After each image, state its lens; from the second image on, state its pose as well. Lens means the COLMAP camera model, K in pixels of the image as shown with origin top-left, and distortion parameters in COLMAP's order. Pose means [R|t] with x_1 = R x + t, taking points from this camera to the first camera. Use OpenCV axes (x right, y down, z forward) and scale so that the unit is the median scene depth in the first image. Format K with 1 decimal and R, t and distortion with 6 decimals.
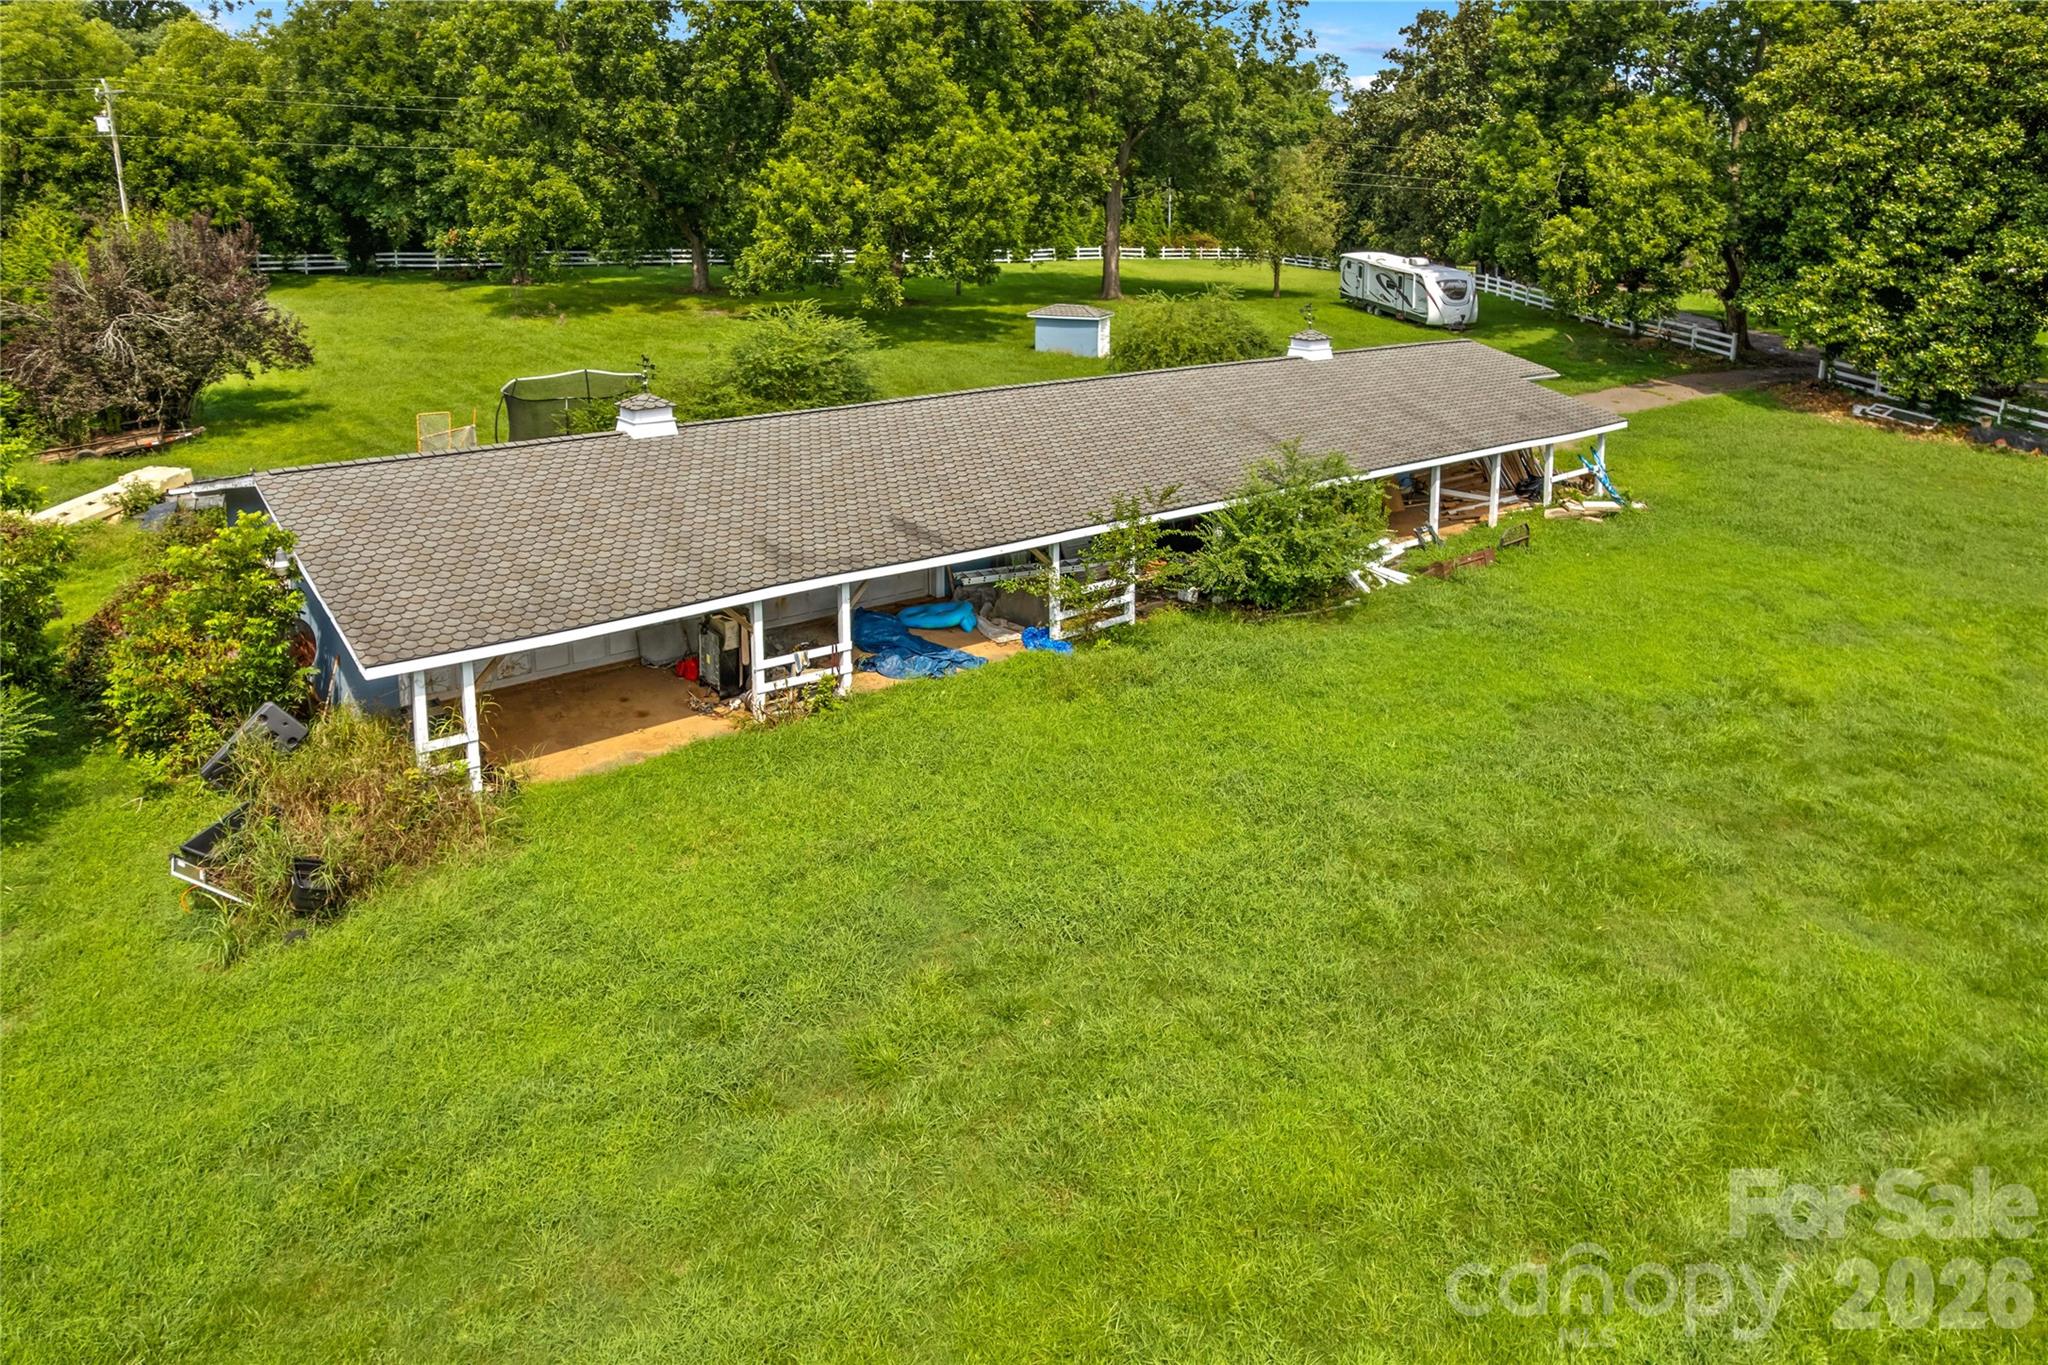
lens RADIAL K [[1478.1, 0, 1132.2], [0, 1478.1, 449.4], [0, 0, 1]] dist [-0.054362, 0.038156]
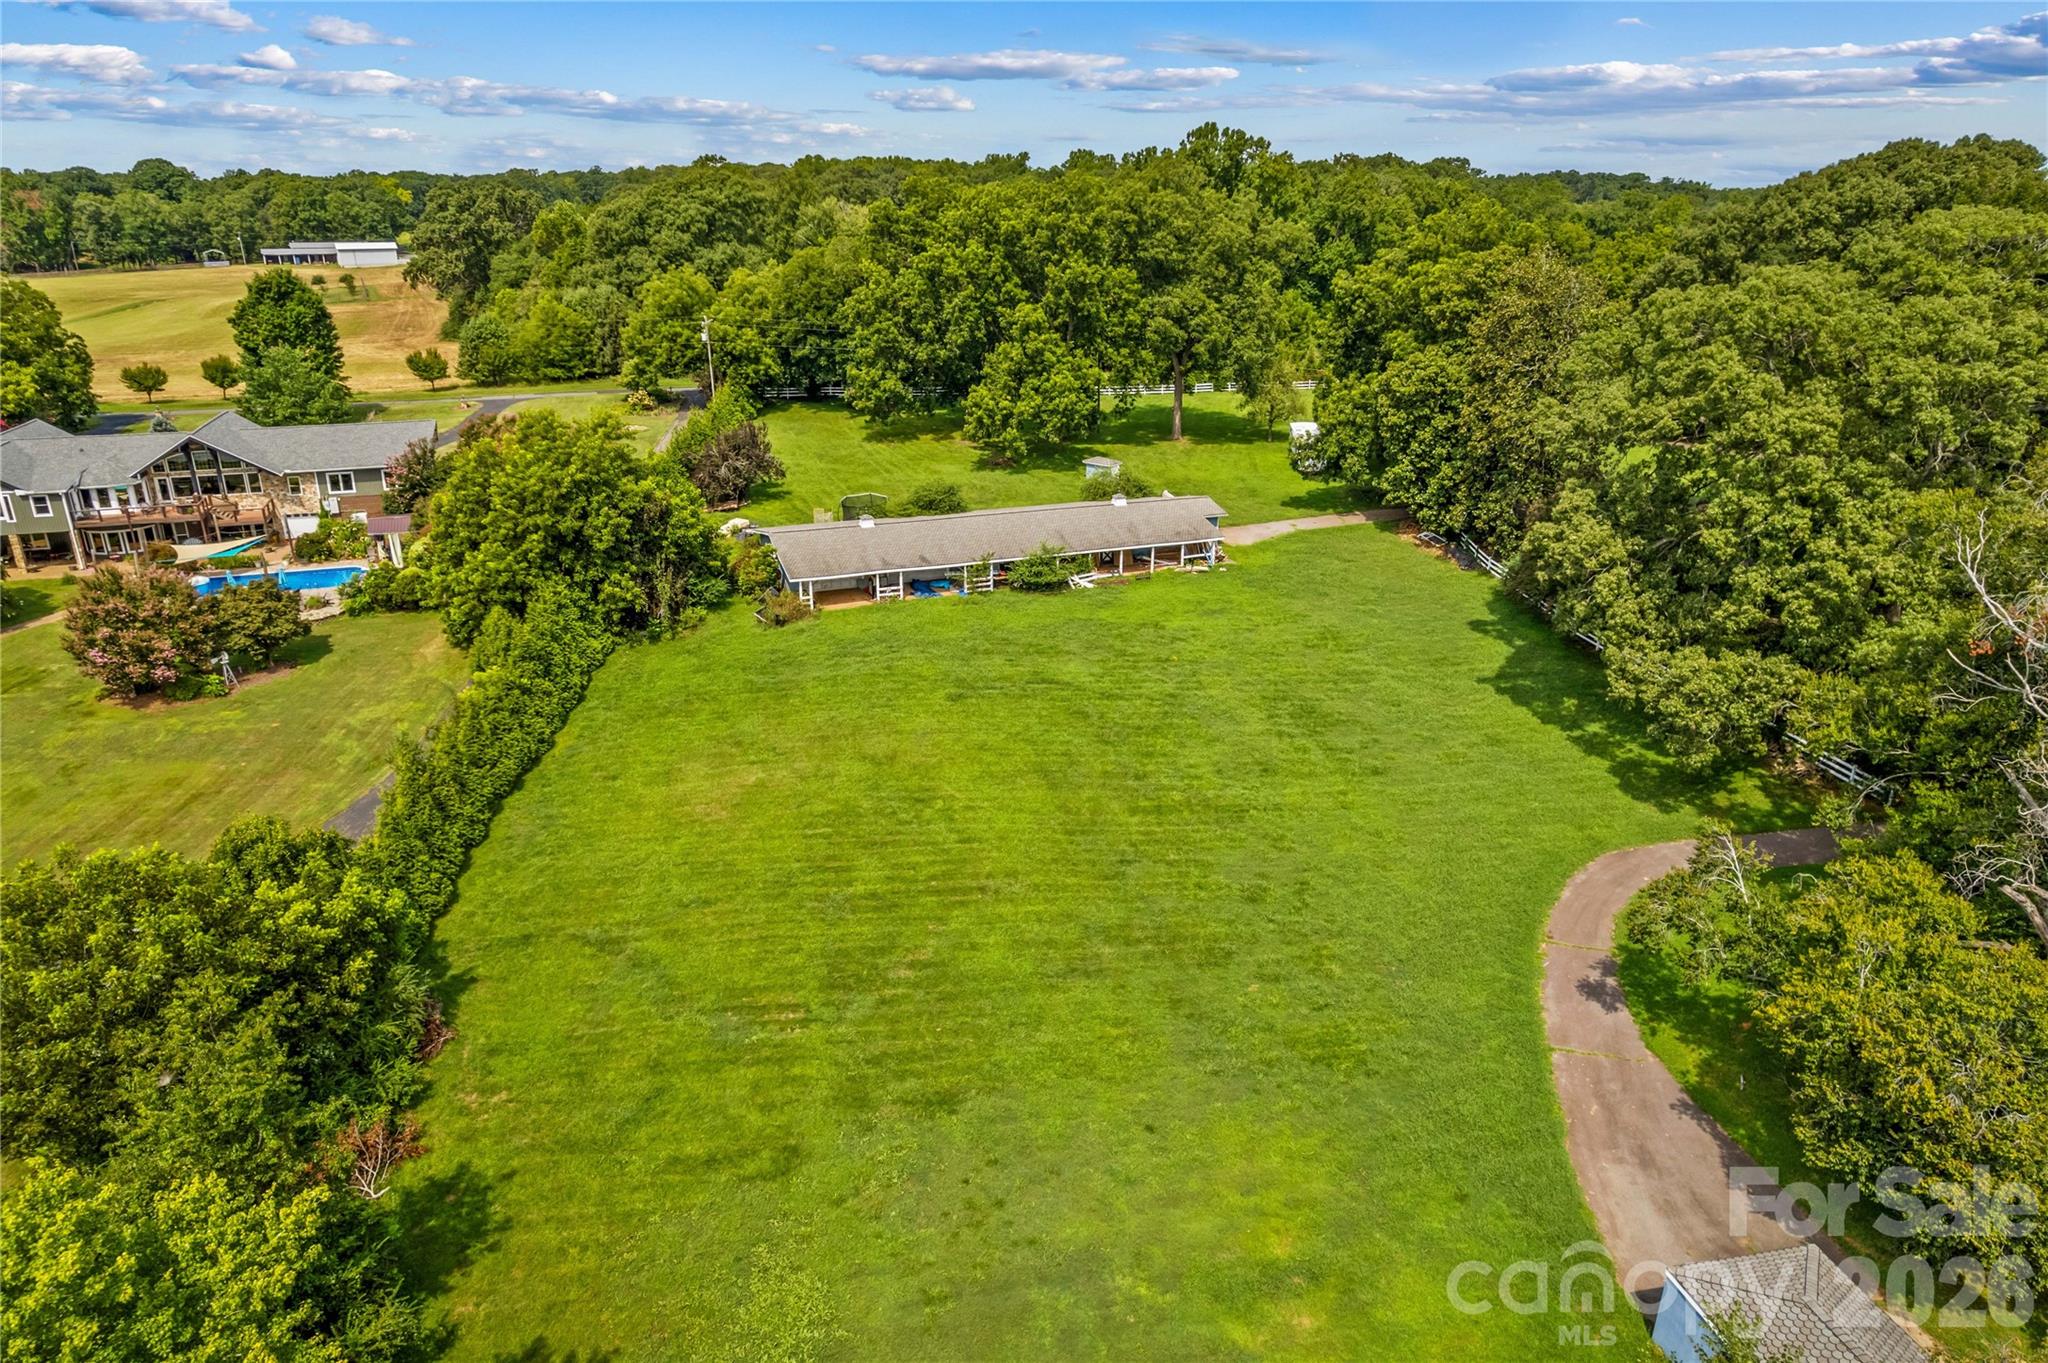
lens RADIAL K [[1290.0, 0, 1010.4], [0, 1290.0, 720.7], [0, 0, 1]] dist [-0.030185, -0.003941]
pose [[0.938229, 0.125283, -0.322536, 0.504137], [-0.061803, 0.977836, 0.200041, -0.092158], [0.340450, -0.167750, 0.925178, -0.878524]]
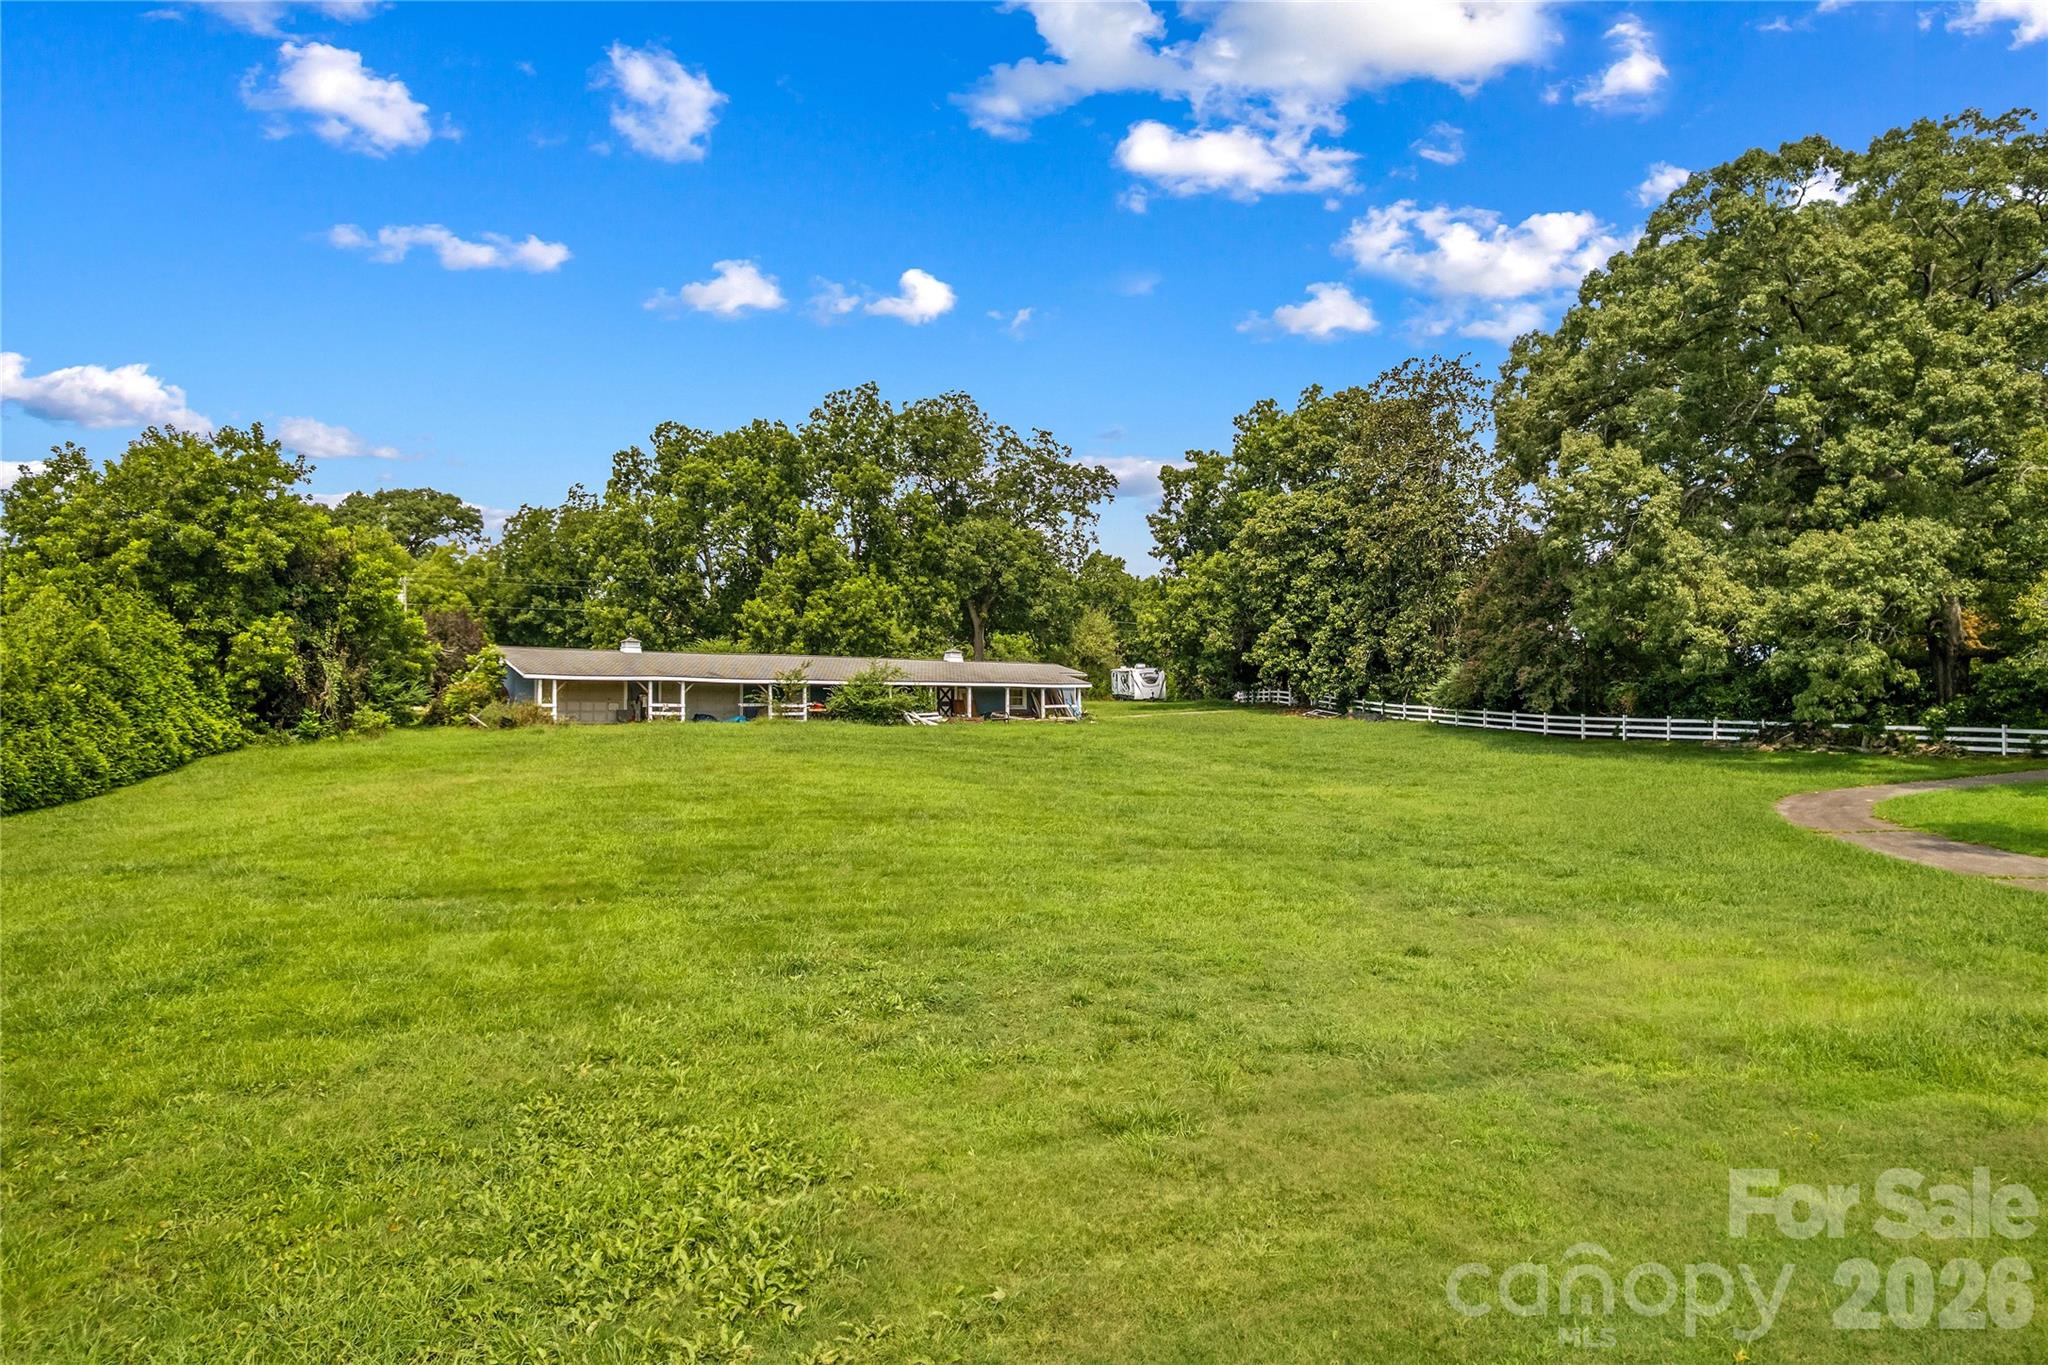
lens RADIAL K [[1377.2, 0, 1034.0], [0, 1377.2, 696.8], [0, 0, 1]] dist [-0.050354, 0.021304]
pose [[0.991683, -0.007586, -0.128478, 0.334284], [-0.017646, 0.980820, -0.194113, 0.252741], [0.127486, 0.194766, 0.972530, -0.611540]]
